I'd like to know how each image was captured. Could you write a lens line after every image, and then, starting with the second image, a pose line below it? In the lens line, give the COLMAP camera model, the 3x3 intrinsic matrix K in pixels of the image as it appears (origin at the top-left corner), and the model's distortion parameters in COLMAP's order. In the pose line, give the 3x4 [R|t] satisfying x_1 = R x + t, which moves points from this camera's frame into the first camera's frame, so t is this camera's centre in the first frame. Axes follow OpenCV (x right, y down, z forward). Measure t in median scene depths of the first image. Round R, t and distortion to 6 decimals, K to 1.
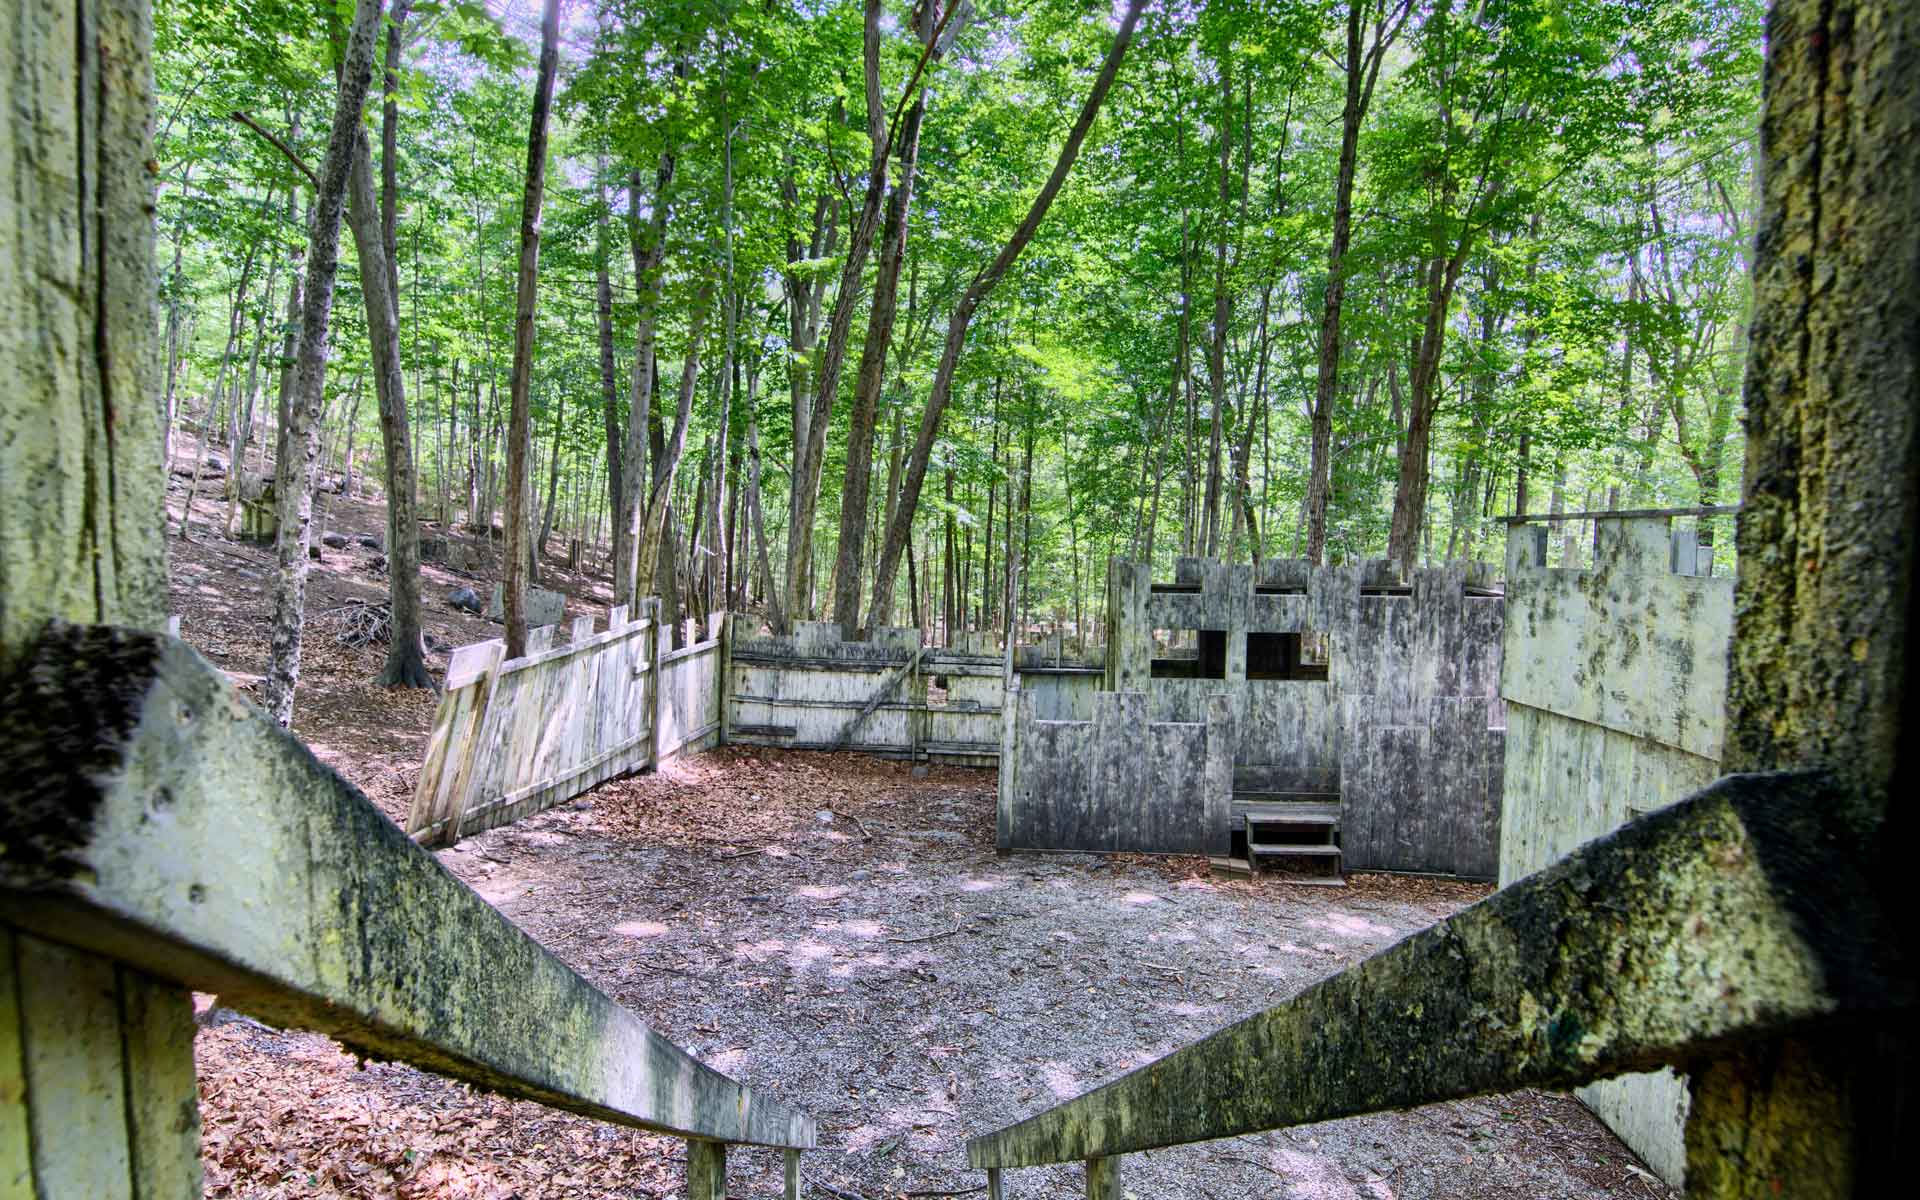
lens RADIAL K [[987.4, 0, 962.8], [0, 987.4, 610.0], [0, 0, 1]] dist [0.000027, -0.014015]
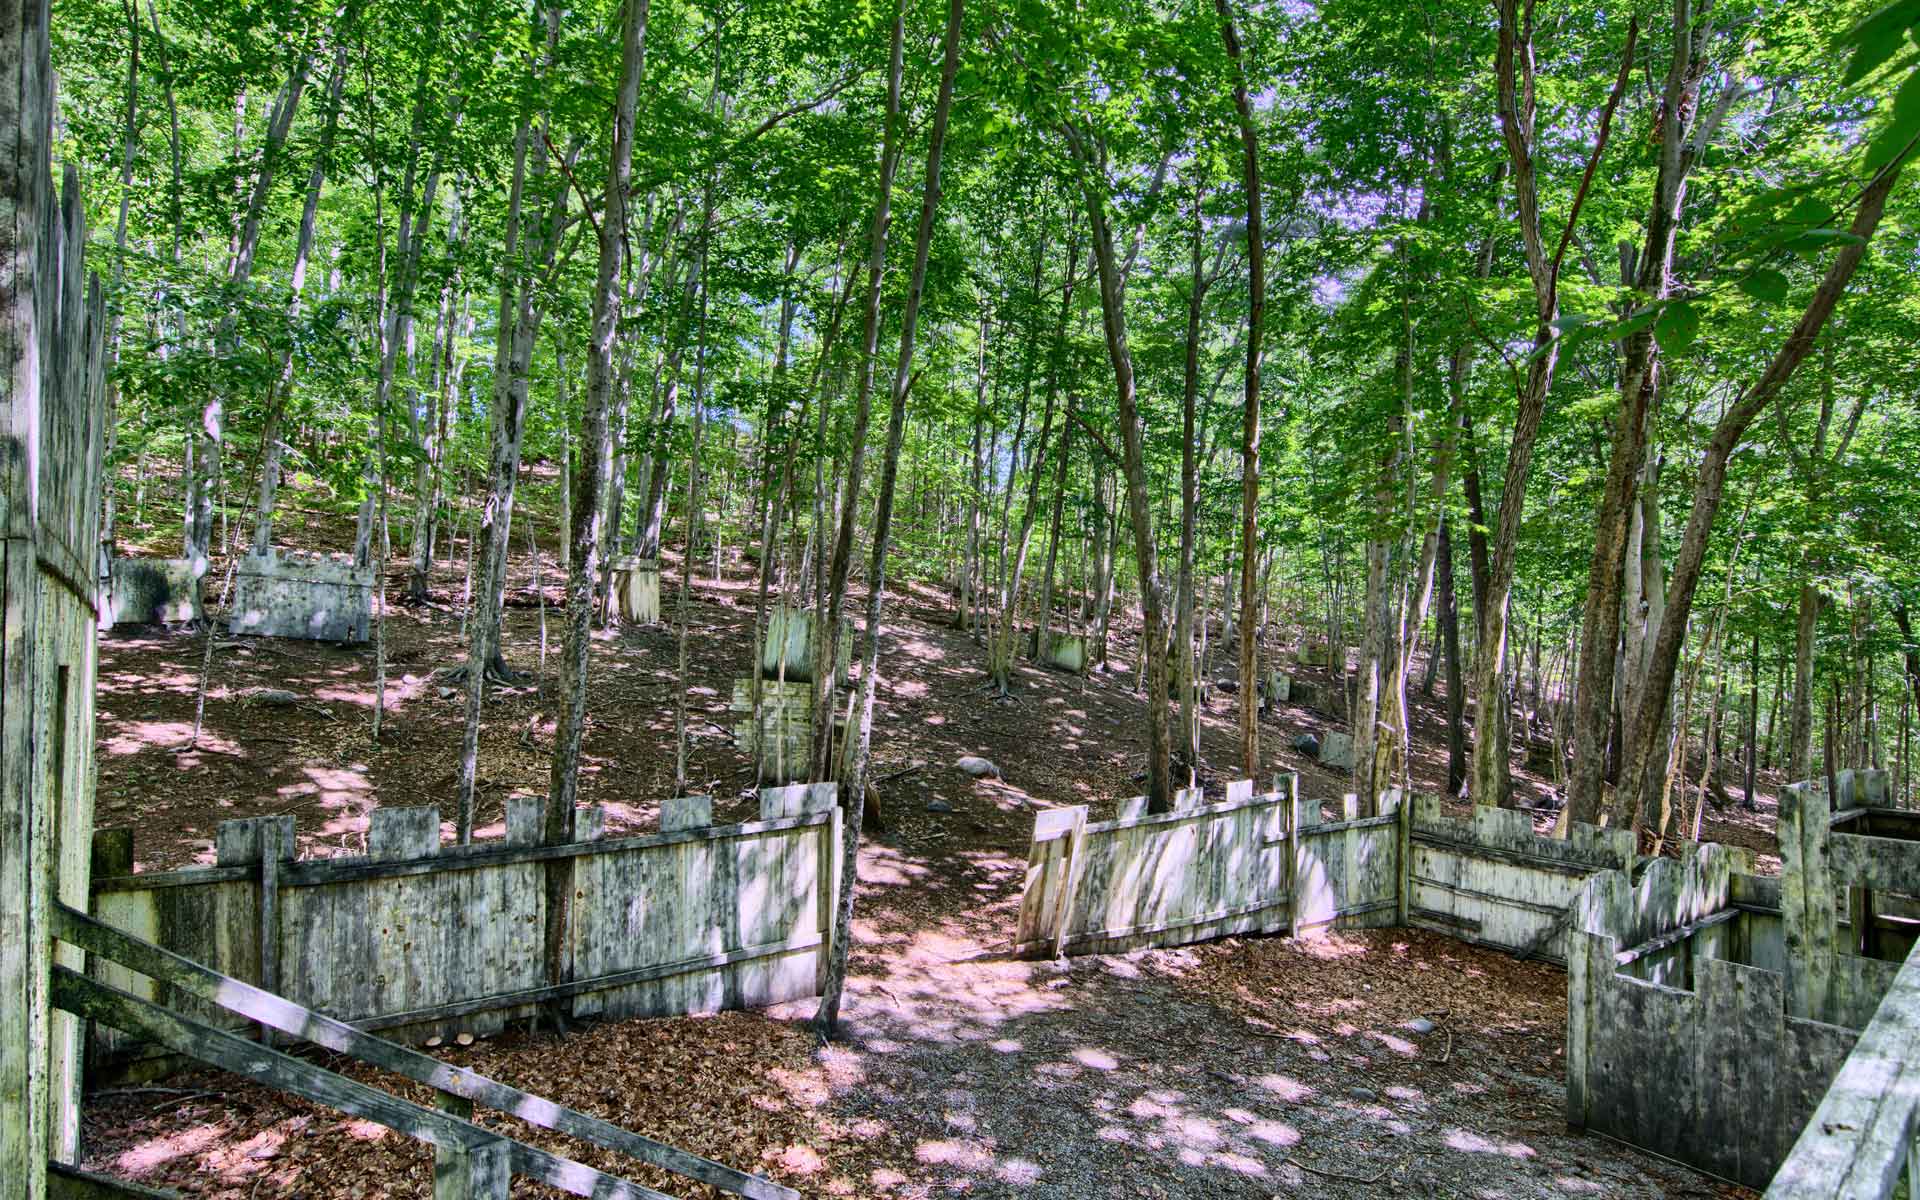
lens RADIAL K [[957.3, 0, 963.3], [0, 957.3, 608.6], [0, 0, 1]] dist [0.001369, -0.012250]
pose [[0.605397, -0.049249, -0.794399, 0.367385], [-0.057919, 0.992712, -0.105683, -0.070063], [0.793813, 0.109991, 0.598132, 0.064600]]
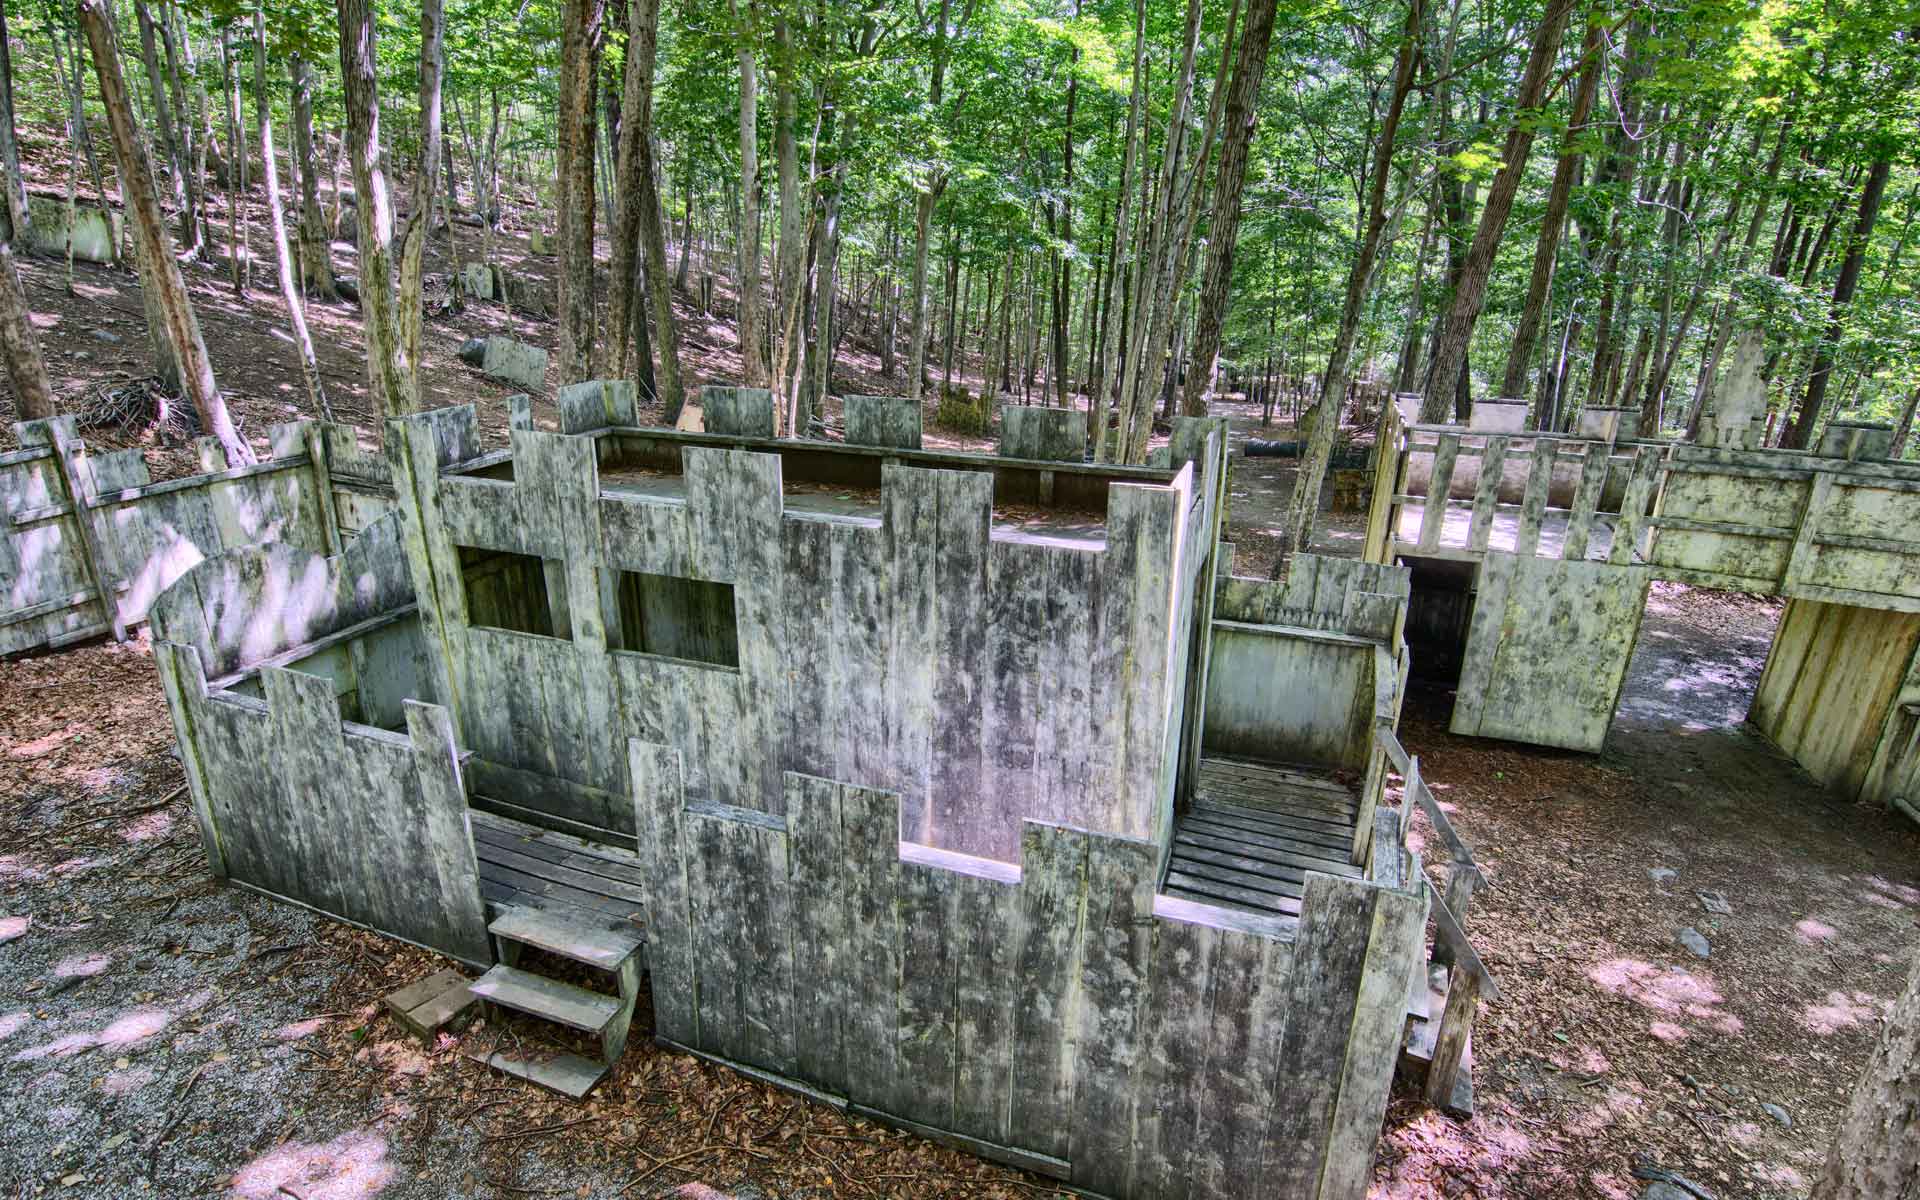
lens RADIAL K [[957.3, 0, 963.3], [0, 957.3, 608.6], [0, 0, 1]] dist [0.001369, -0.012250]
pose [[0.957252, 0.105307, -0.269404, 0.614237], [-0.029232, 0.961825, 0.272098, -0.099235], [0.287774, -0.252592, 0.923788, 0.586040]]
